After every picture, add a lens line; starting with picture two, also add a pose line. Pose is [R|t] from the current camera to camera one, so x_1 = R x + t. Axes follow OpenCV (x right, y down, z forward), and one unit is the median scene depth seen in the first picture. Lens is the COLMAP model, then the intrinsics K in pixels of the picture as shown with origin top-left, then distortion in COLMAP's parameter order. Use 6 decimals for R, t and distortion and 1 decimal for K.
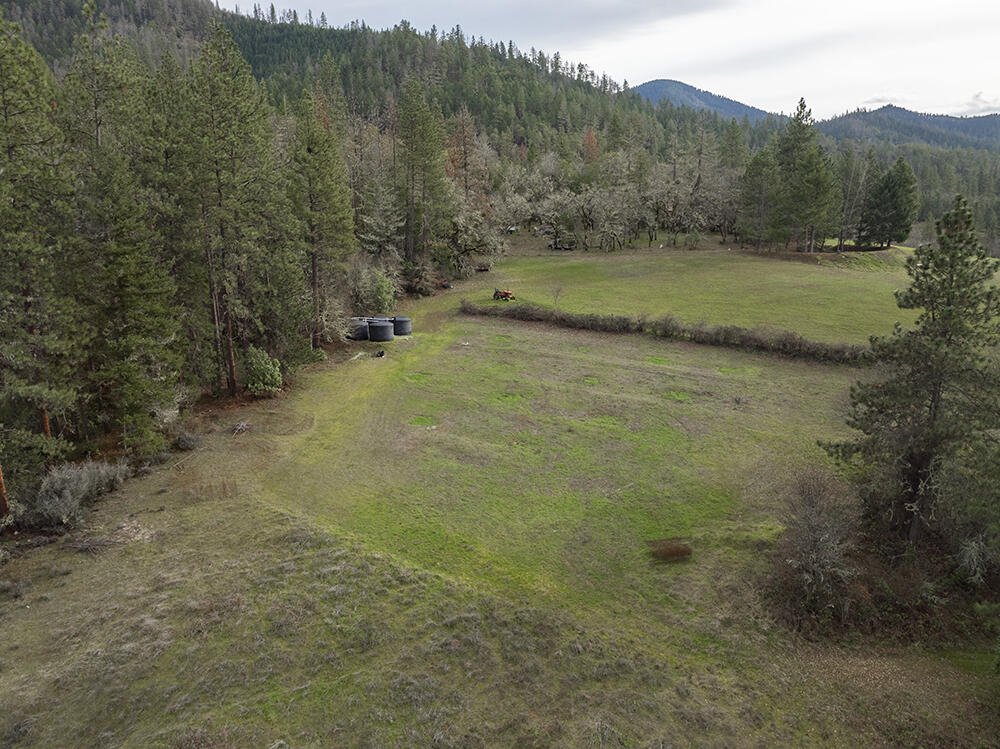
lens RADIAL K [[712.6, 0, 500.4], [0, 712.6, 373.7], [0, 0, 1]] dist [-0.051192, 0.033577]
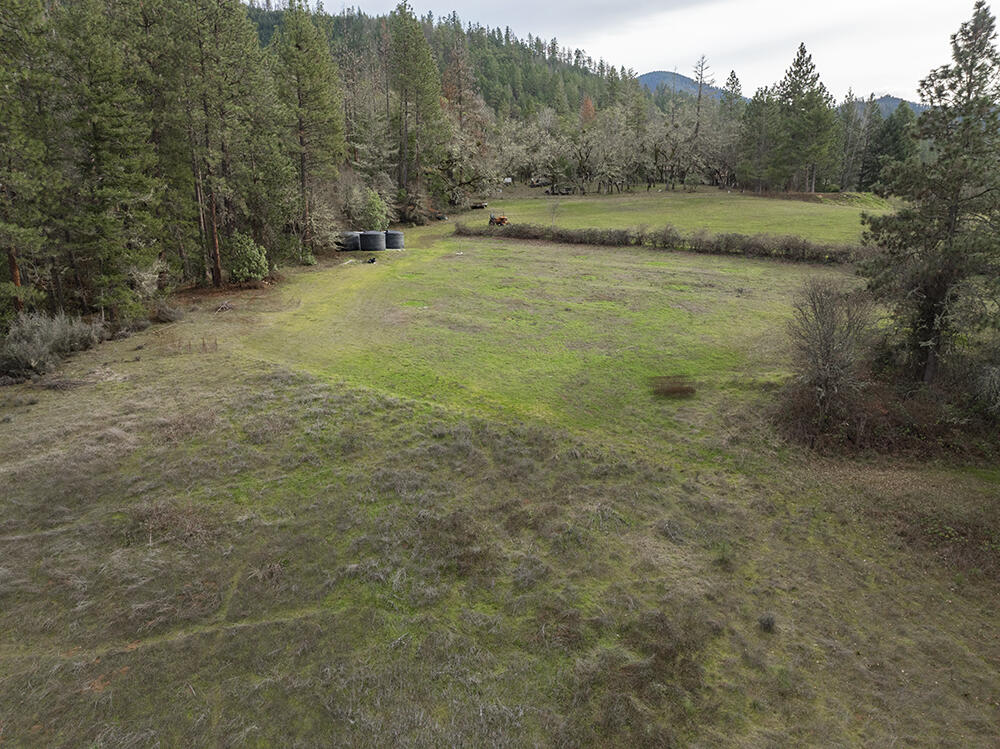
lens RADIAL K [[712.6, 0, 500.7], [0, 712.6, 376.5], [0, 0, 1]] dist [-0.051192, 0.033577]
pose [[0.999988, -0.004021, 0.002716, 0.005592], [0.004010, 0.999985, 0.003849, 0.178077], [-0.002732, -0.003838, 0.999989, 0.040847]]
